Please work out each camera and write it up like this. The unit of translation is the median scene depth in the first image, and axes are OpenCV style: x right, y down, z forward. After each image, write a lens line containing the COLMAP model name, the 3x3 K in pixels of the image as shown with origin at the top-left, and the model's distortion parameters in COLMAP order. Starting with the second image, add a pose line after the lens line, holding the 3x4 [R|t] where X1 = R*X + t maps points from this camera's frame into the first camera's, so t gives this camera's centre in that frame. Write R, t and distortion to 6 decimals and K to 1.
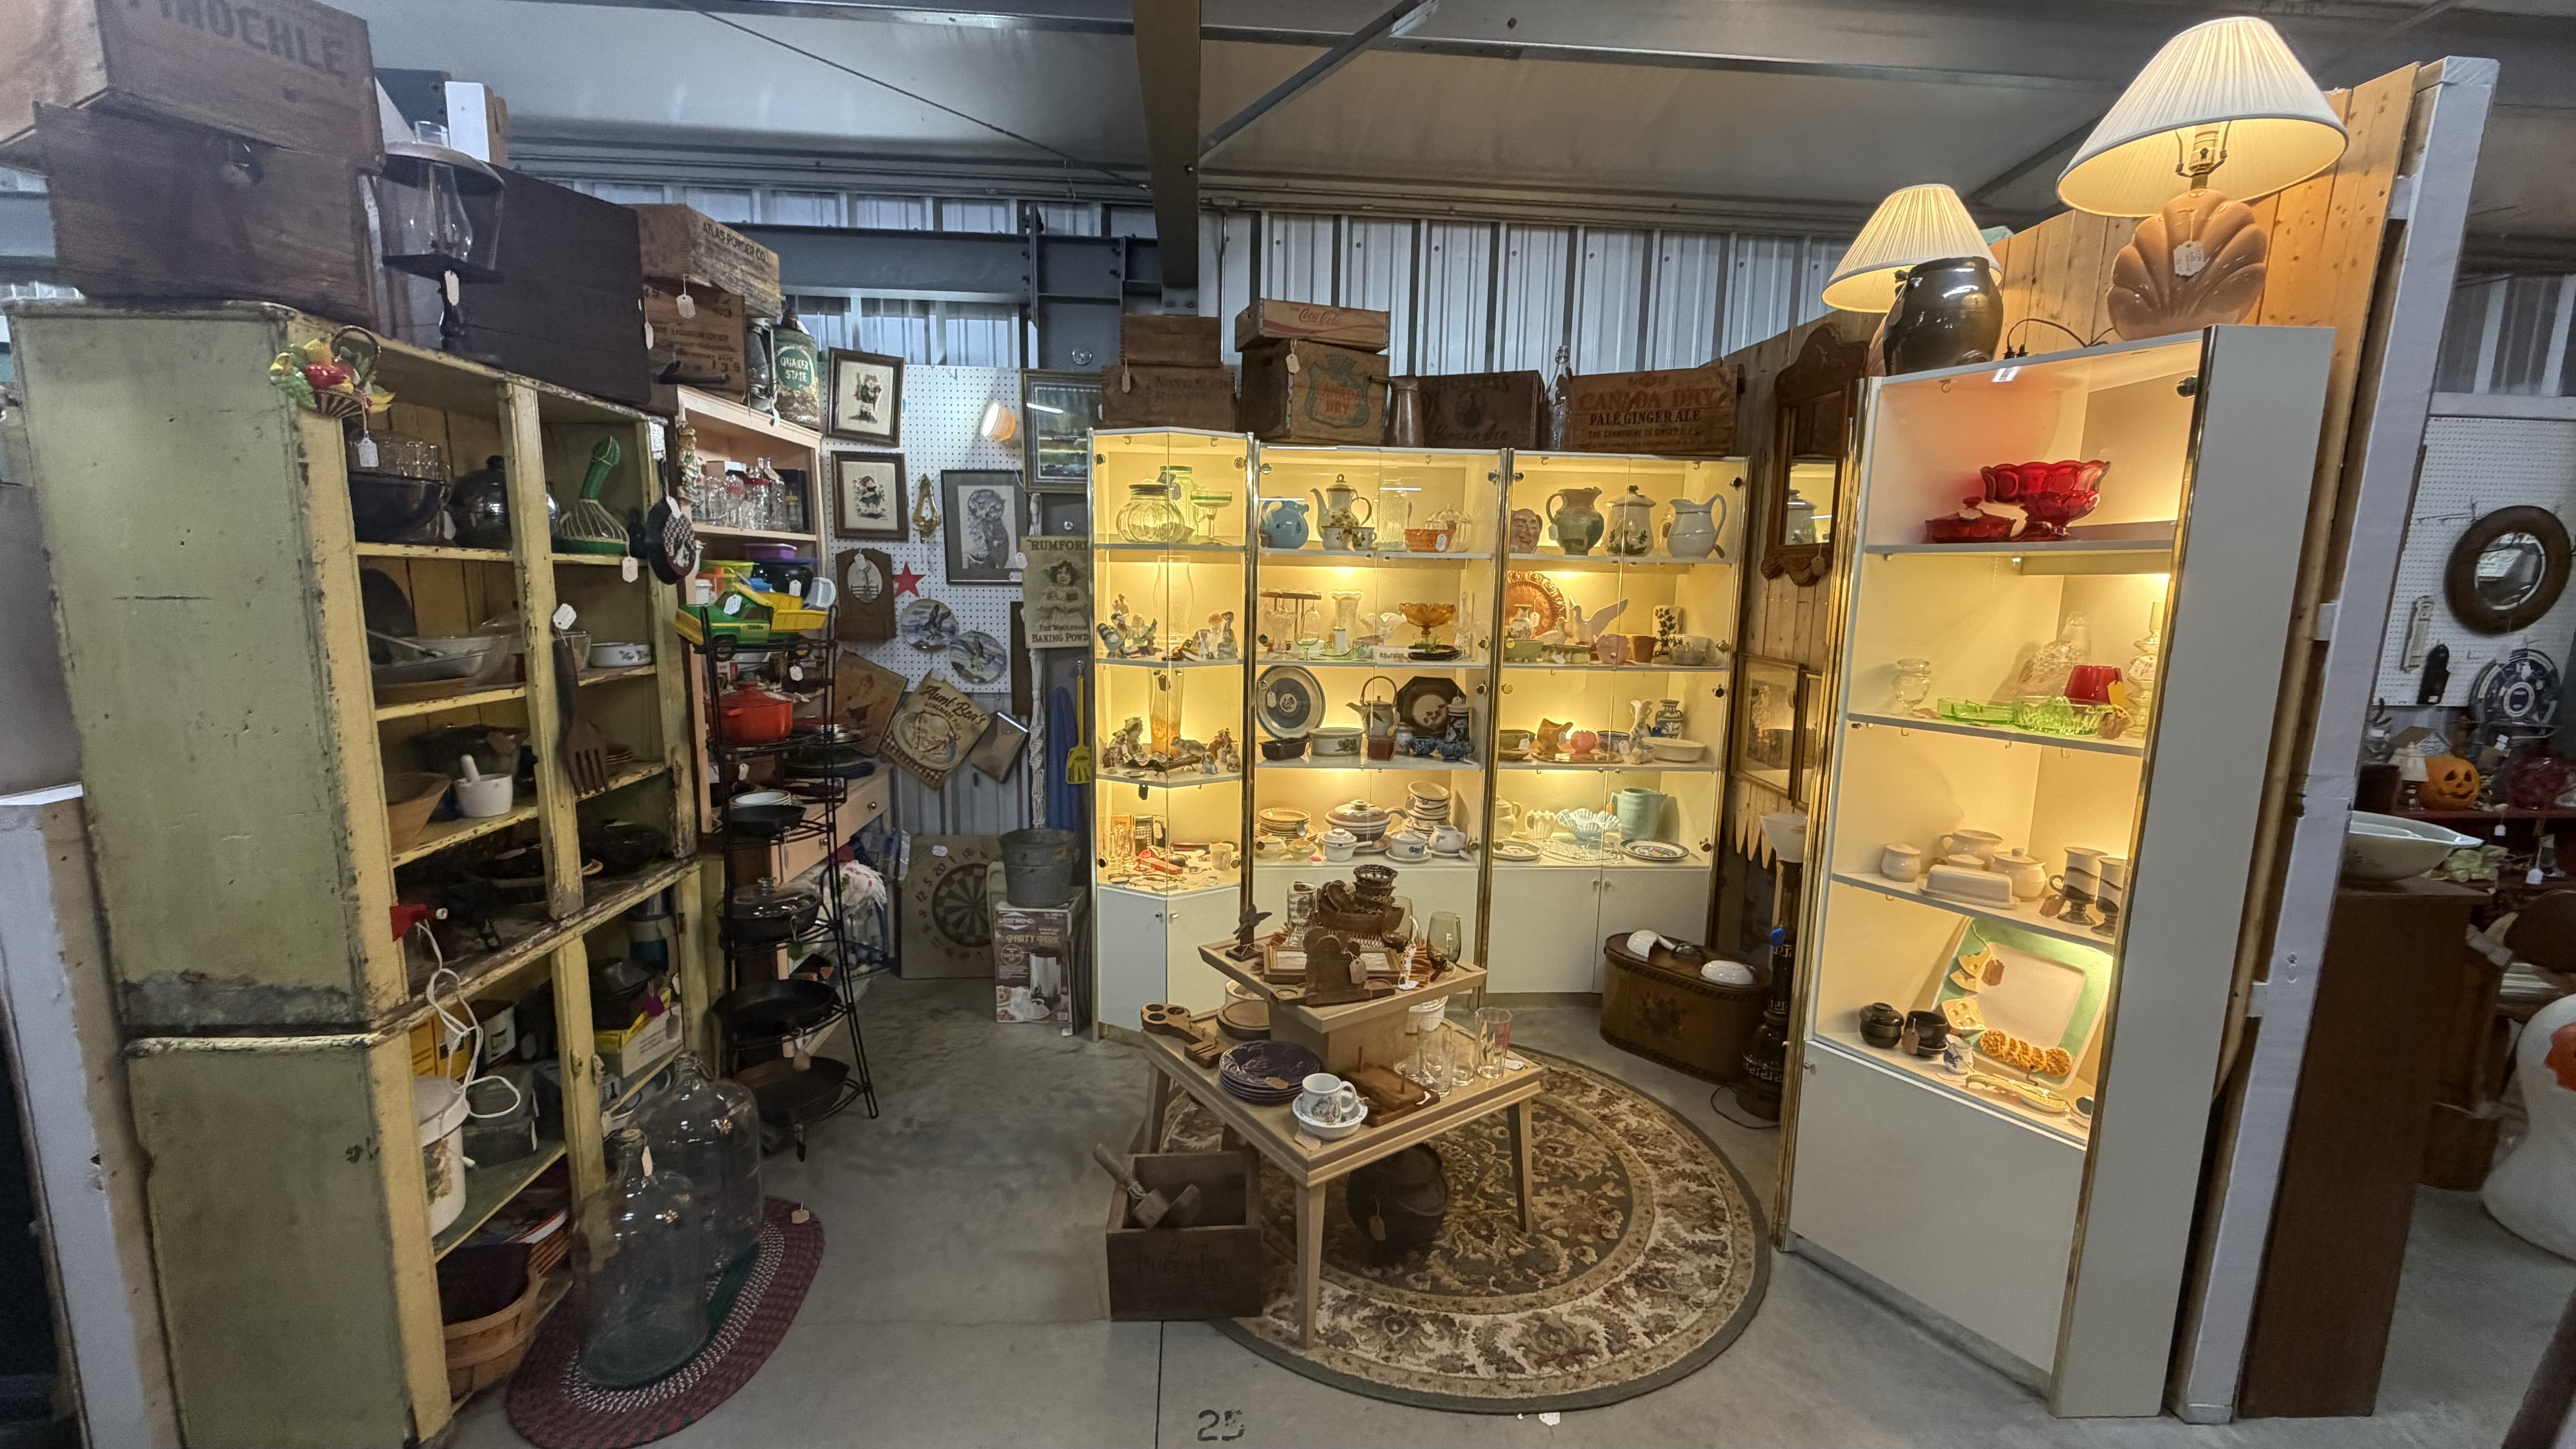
lens RADIAL K [[1026.3, 0, 1280.1], [0, 1026.3, 728.0], [0, 0, 1]] dist [-0.001254, -0.000011]
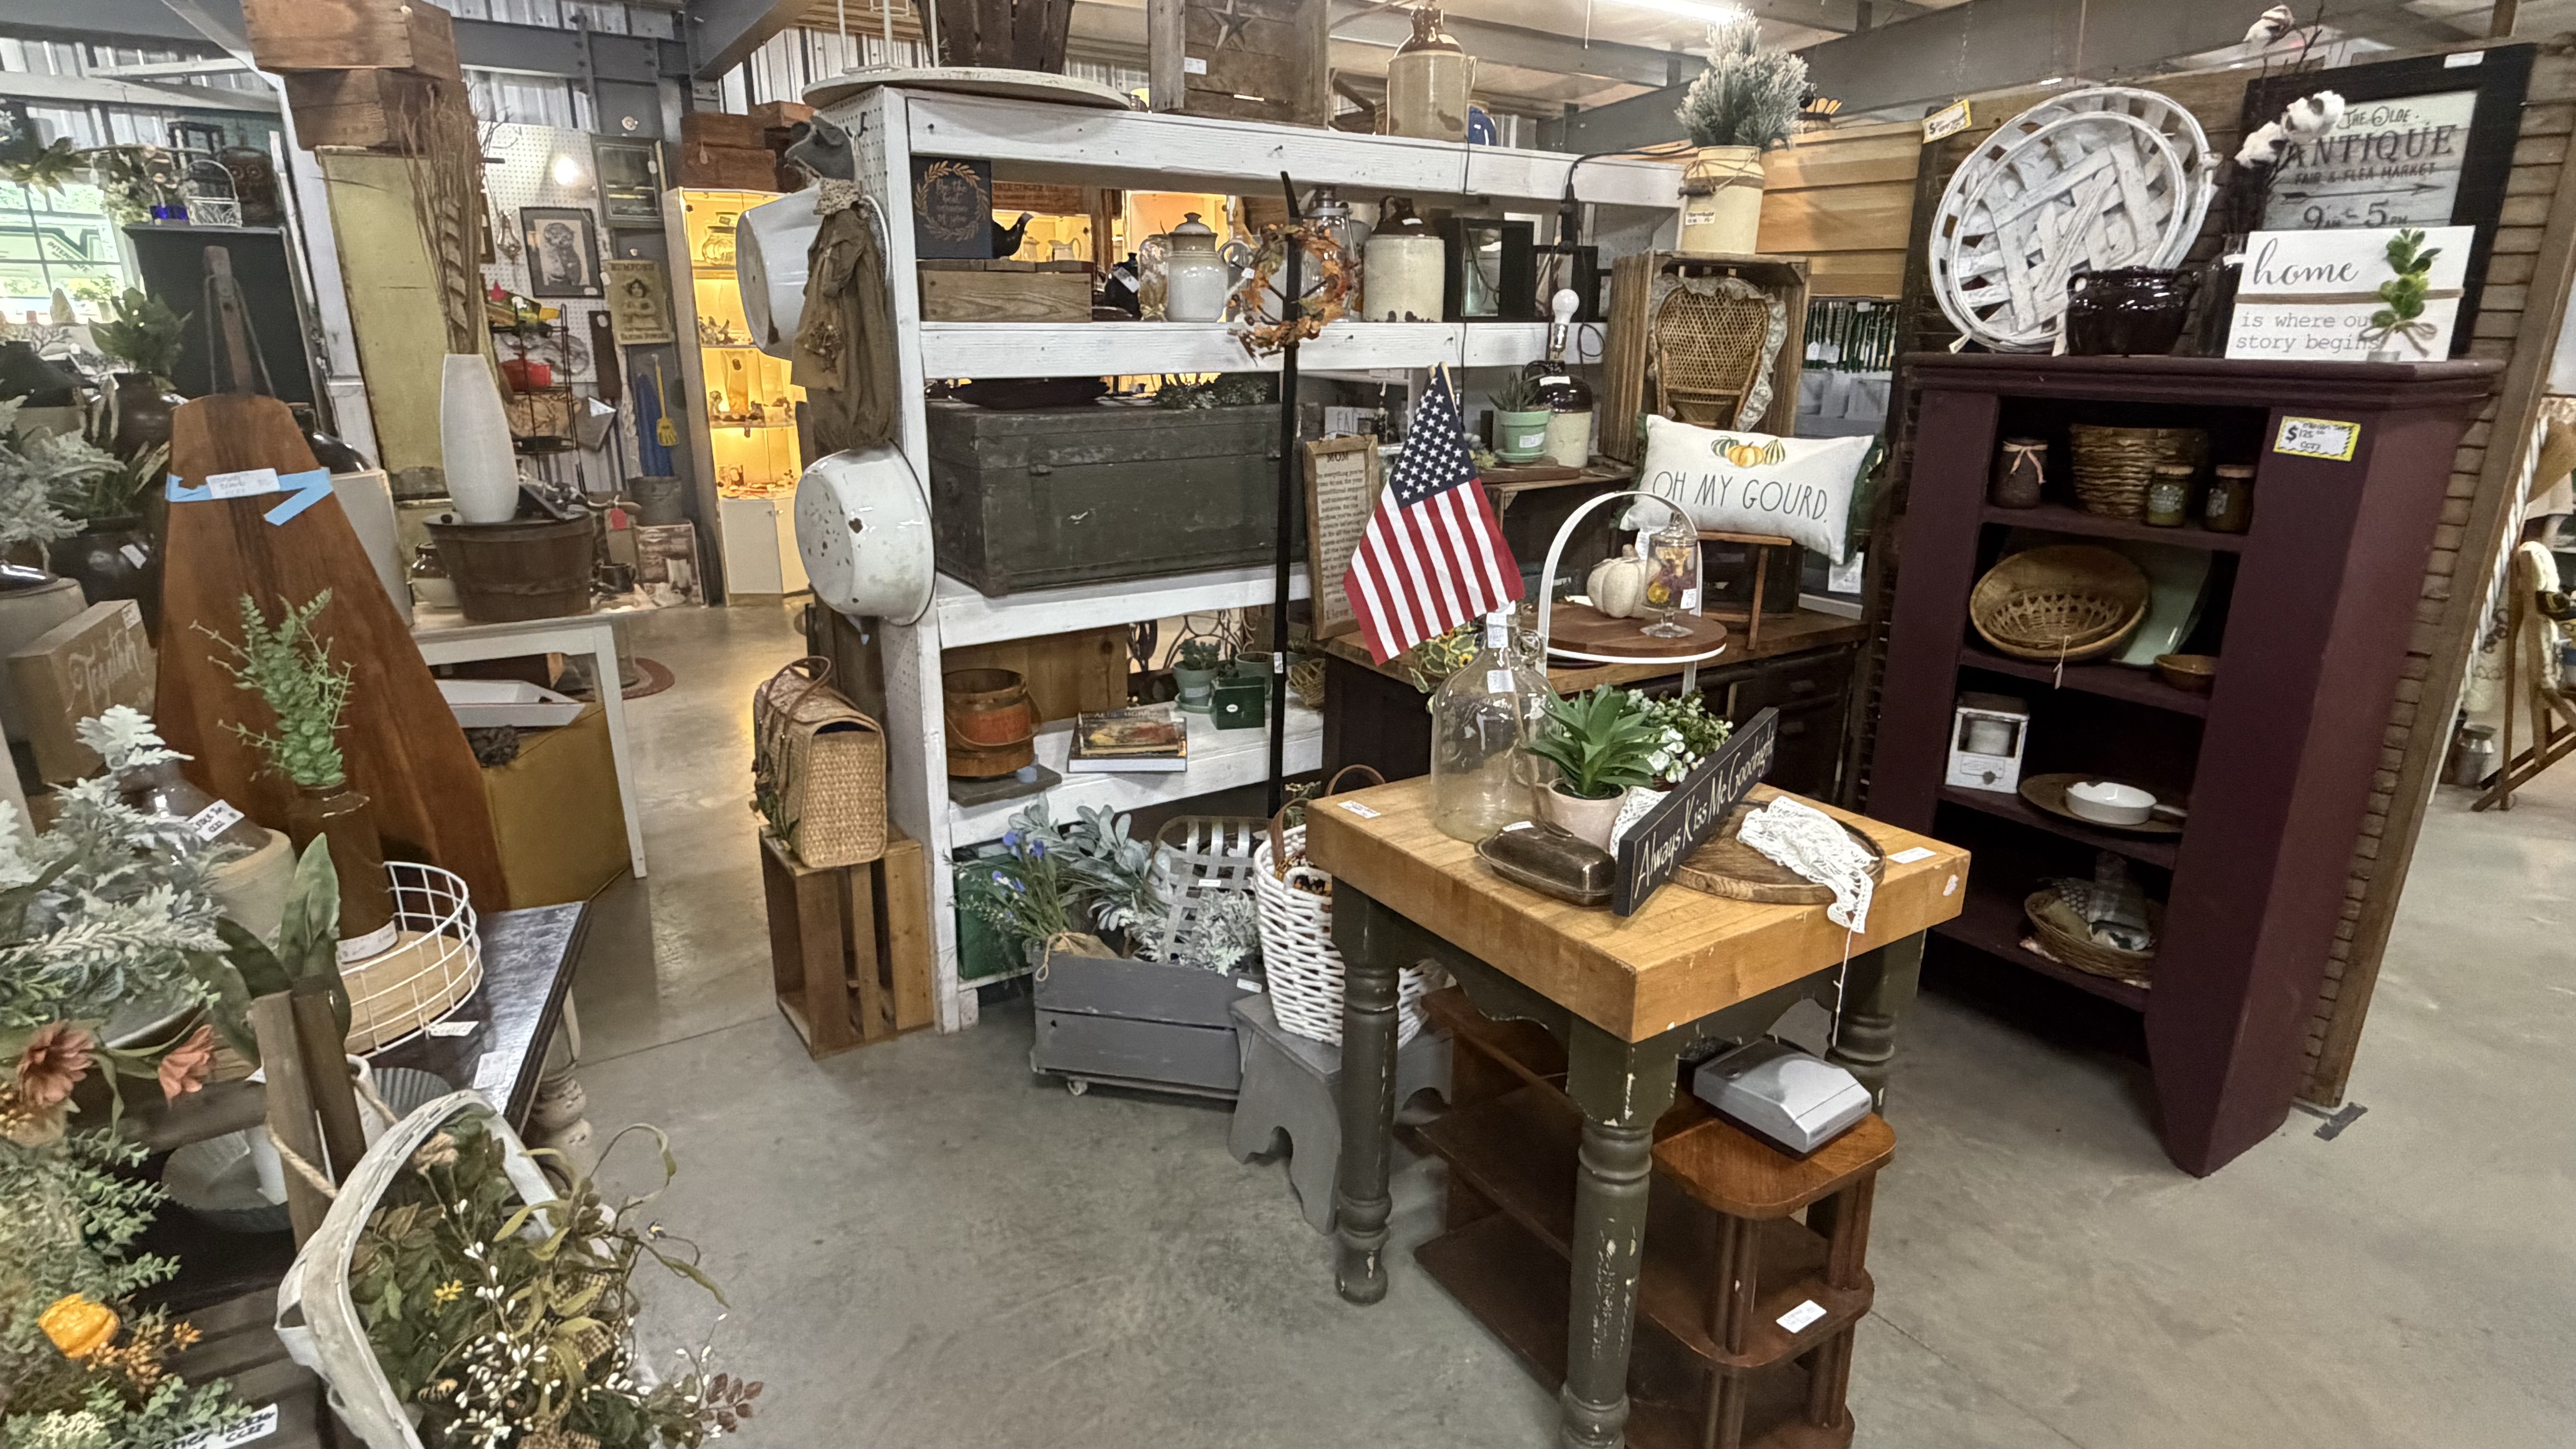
lens RADIAL K [[1328.9, 0, 1275.7], [0, 1328.9, 728.1], [0, 0, 1]] dist [0.003629, -0.000354]
pose [[0.869837, -0.155250, 0.468275, -0.393439], [0.082931, 0.981701, 0.171423, 0.195119], [-0.486319, -0.110276, 0.866795, -1.037157]]
